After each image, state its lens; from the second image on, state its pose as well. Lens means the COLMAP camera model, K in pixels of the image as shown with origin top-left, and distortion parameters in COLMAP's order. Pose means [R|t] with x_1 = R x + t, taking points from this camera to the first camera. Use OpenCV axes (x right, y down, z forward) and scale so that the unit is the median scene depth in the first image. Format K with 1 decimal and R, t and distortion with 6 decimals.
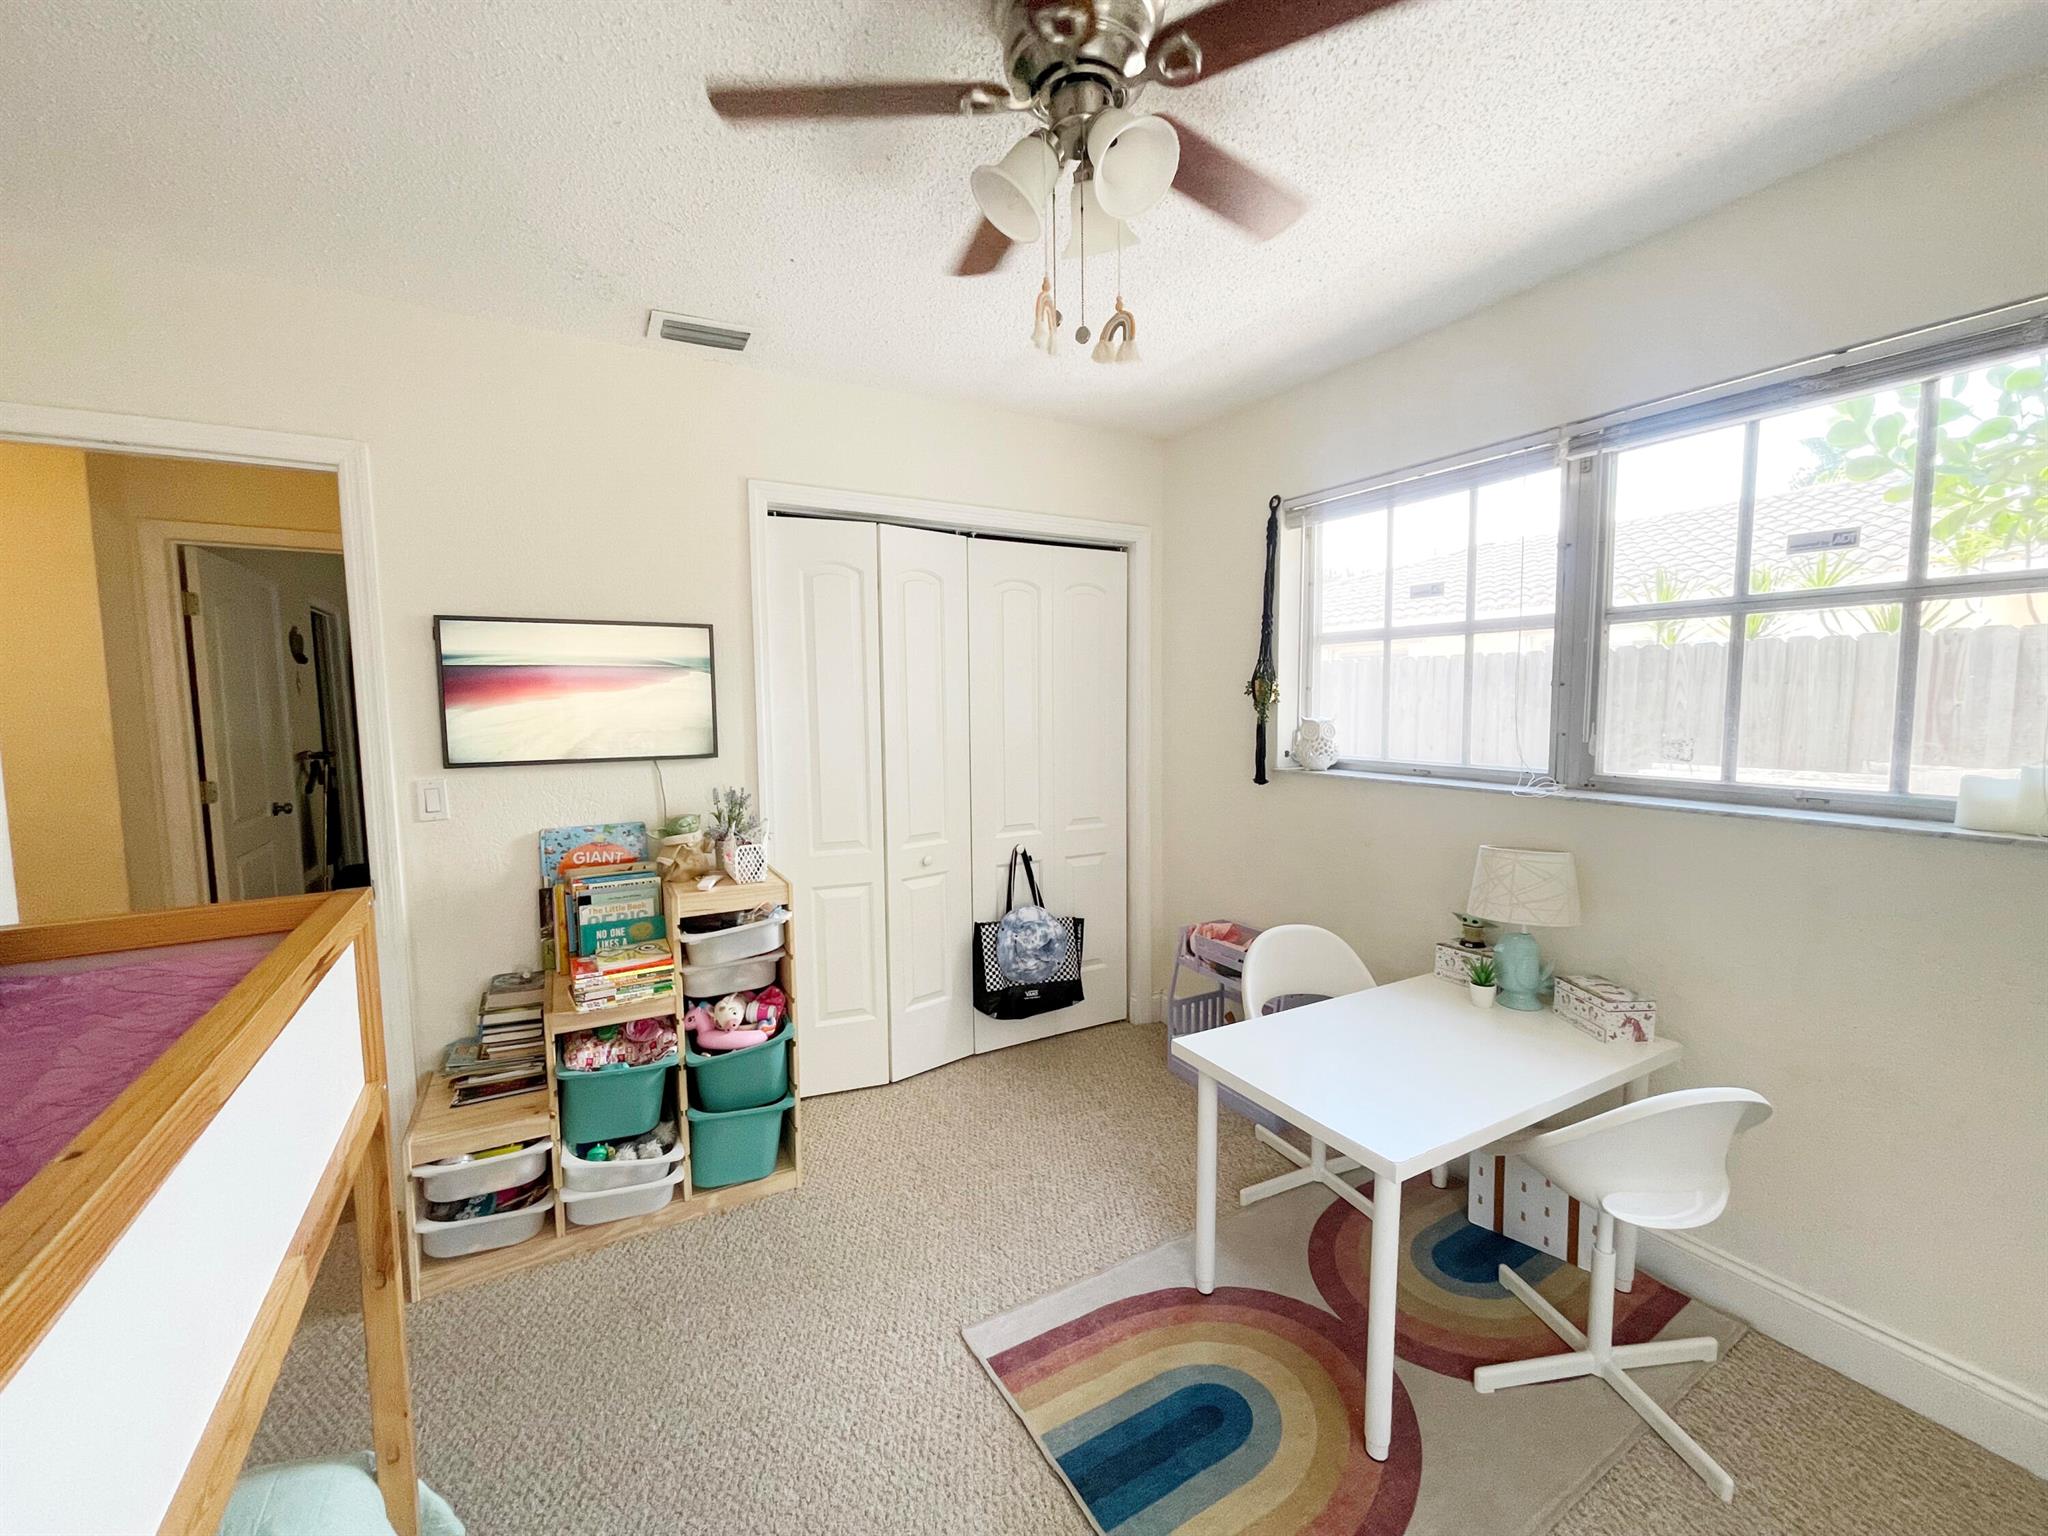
lens RADIAL K [[843.0, 0, 1024.0], [0, 843.0, 768.0], [0, 0, 1]] dist [-0.000225, -0.000039]
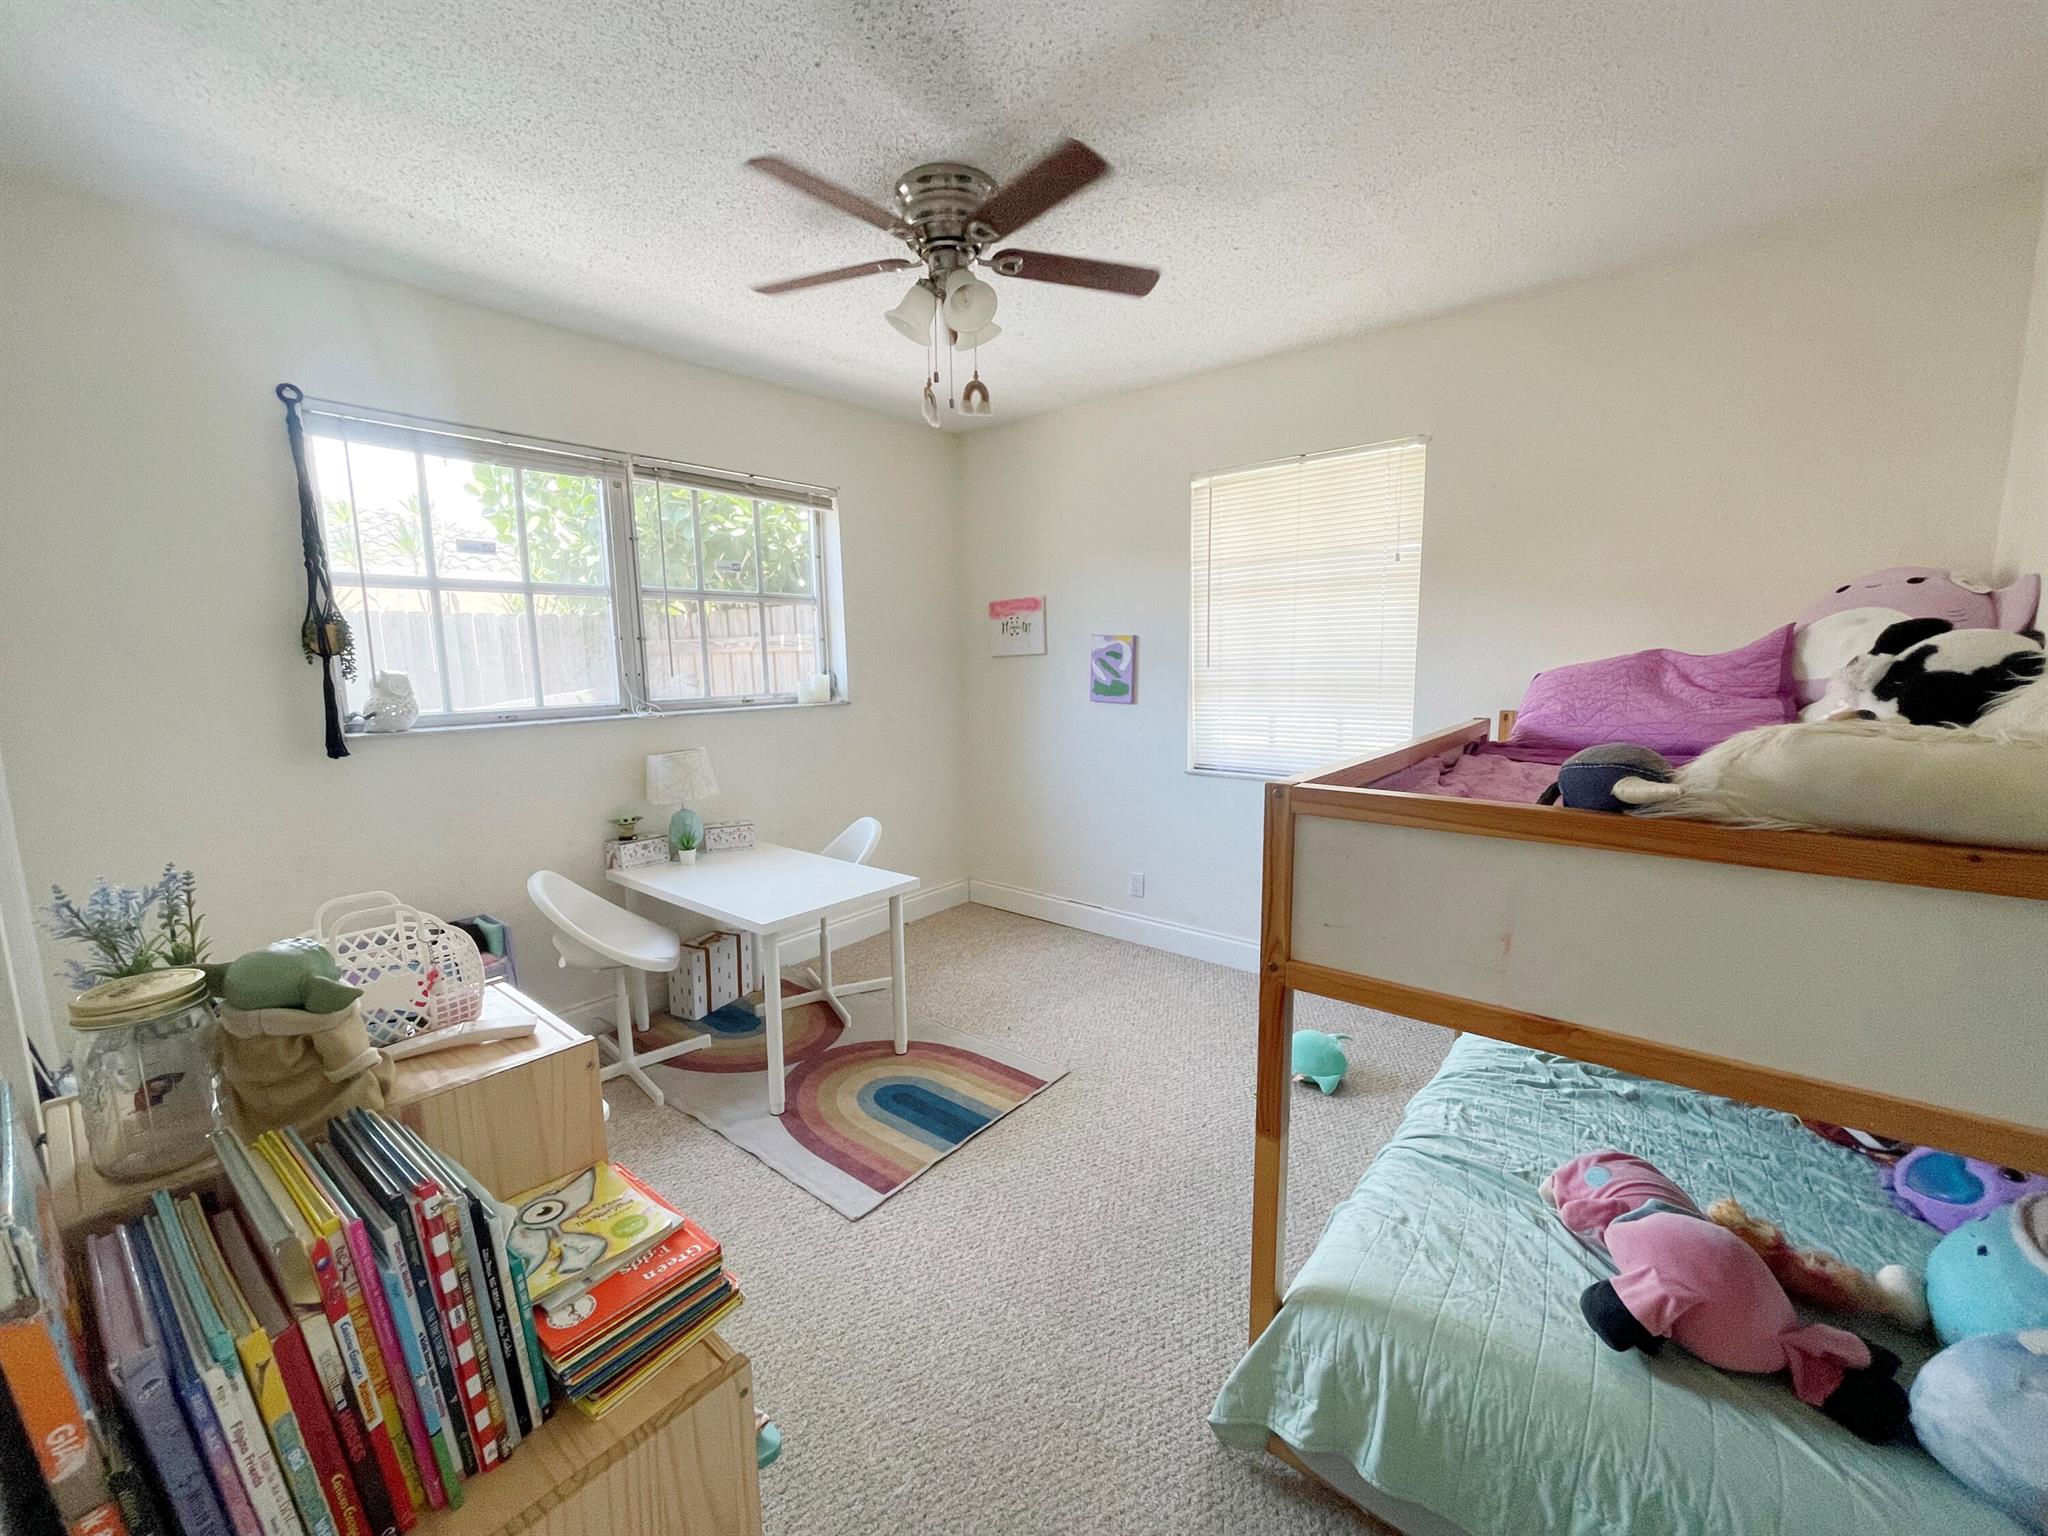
lens RADIAL K [[843.0, 0, 1024.0], [0, 843.0, 768.0], [0, 0, 1]] dist [-0.000225, -0.000039]
pose [[-0.368520, -0.108535, 0.923262, -0.824814], [0.105069, 0.981934, 0.157370, -0.034672], [-0.923663, 0.155000, -0.350458, 0.825389]]
